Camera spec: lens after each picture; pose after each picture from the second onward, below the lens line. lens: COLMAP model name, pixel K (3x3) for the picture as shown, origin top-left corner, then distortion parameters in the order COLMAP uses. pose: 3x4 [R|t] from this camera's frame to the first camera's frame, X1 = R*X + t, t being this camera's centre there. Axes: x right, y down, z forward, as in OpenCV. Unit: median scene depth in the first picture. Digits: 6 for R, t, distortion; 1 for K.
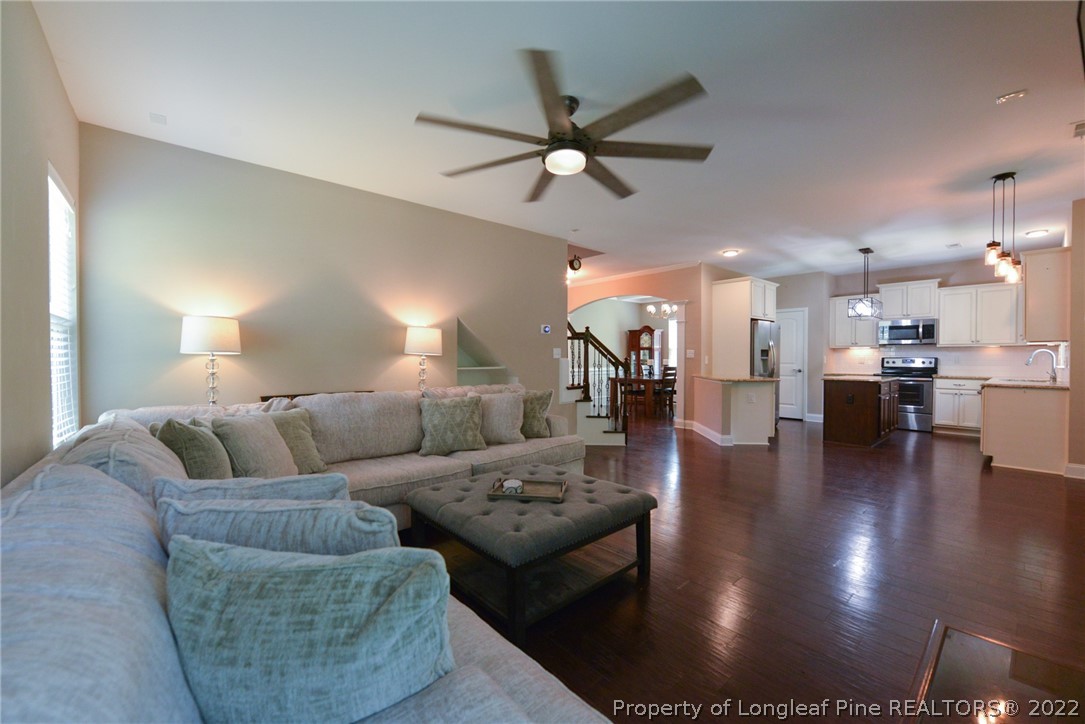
lens RADIAL K [[430.0, 0, 543.7], [0, 430.0, 364.3], [0, 0, 1]] dist [-0.010055, -0.000333]
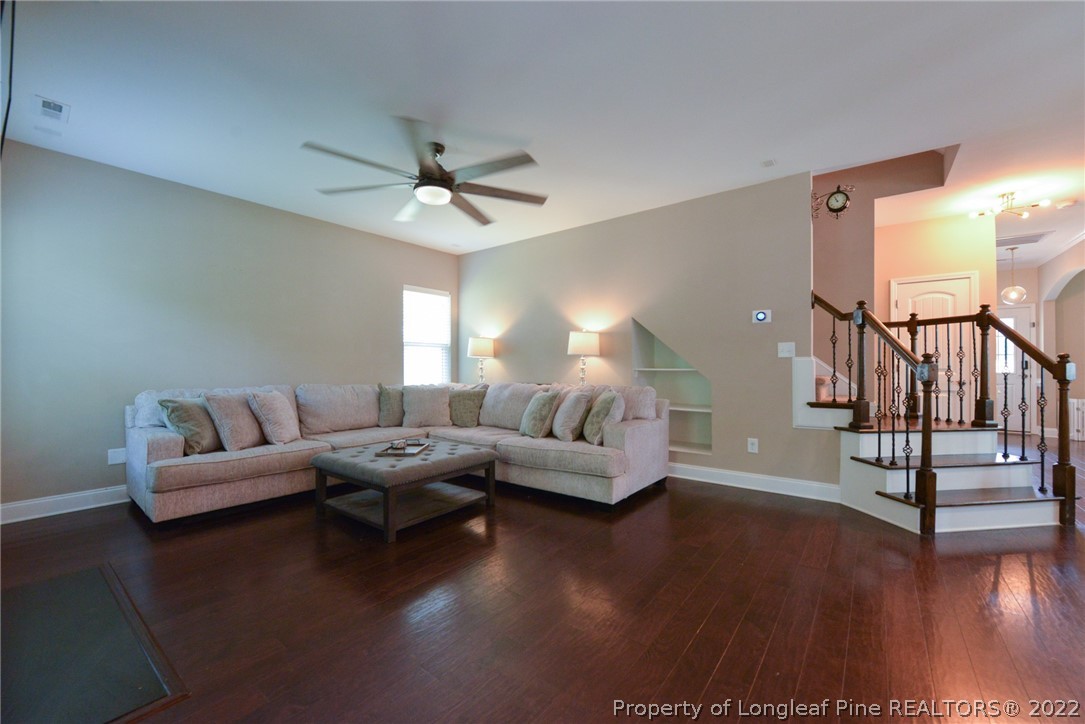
lens RADIAL K [[430.0, 0, 543.7], [0, 430.0, 364.3], [0, 0, 1]] dist [-0.010055, -0.000333]
pose [[0.189199, -0.000945, -0.981938, 0.501400], [-0.013392, 0.999904, -0.003542, 0.003234], [0.981847, 0.013821, 0.189168, 0.413562]]
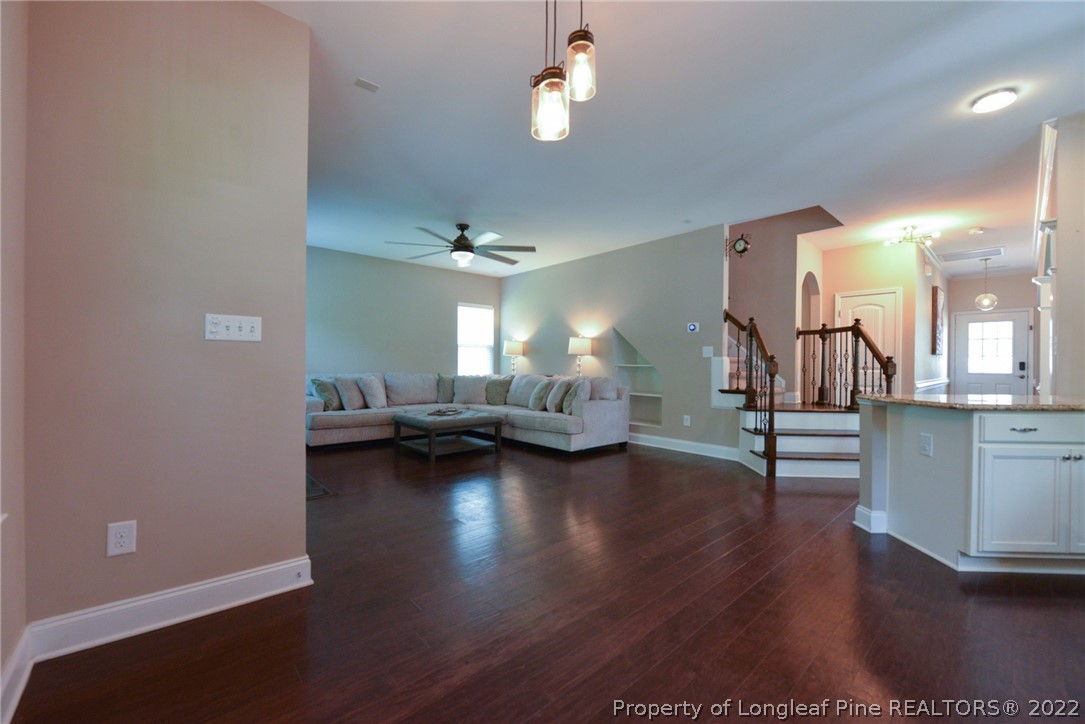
lens RADIAL K [[430.0, 0, 543.7], [0, 430.0, 364.3], [0, 0, 1]] dist [-0.010055, -0.000333]
pose [[0.008964, 0.005821, -0.999943, 0.780964], [-0.022868, 0.999723, 0.005615, 0.003190], [0.999698, 0.022816, 0.009094, 0.522721]]
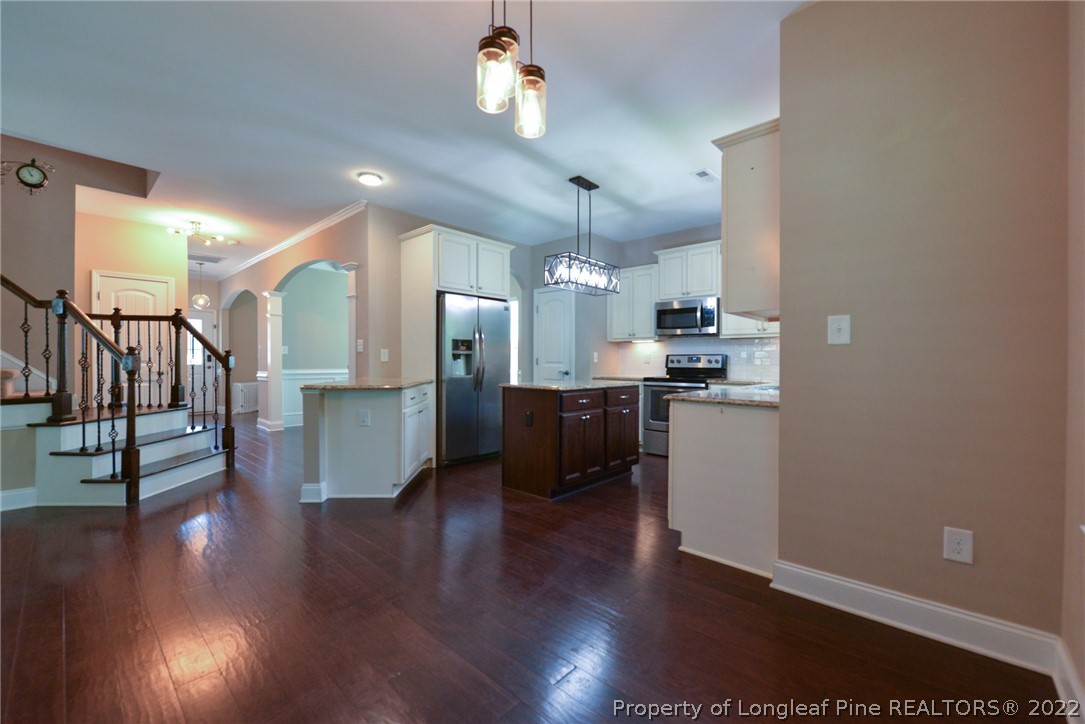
lens RADIAL K [[441.0, 0, 539.8], [0, 441.0, 365.3], [0, 0, 1]] dist [-0.009382, -0.000023]
pose [[0.994177, 0.005558, 0.107618, 0.564776], [-0.005220, 0.999981, -0.003418, 0.006351], [-0.107635, 0.002837, 0.994186, 0.324862]]
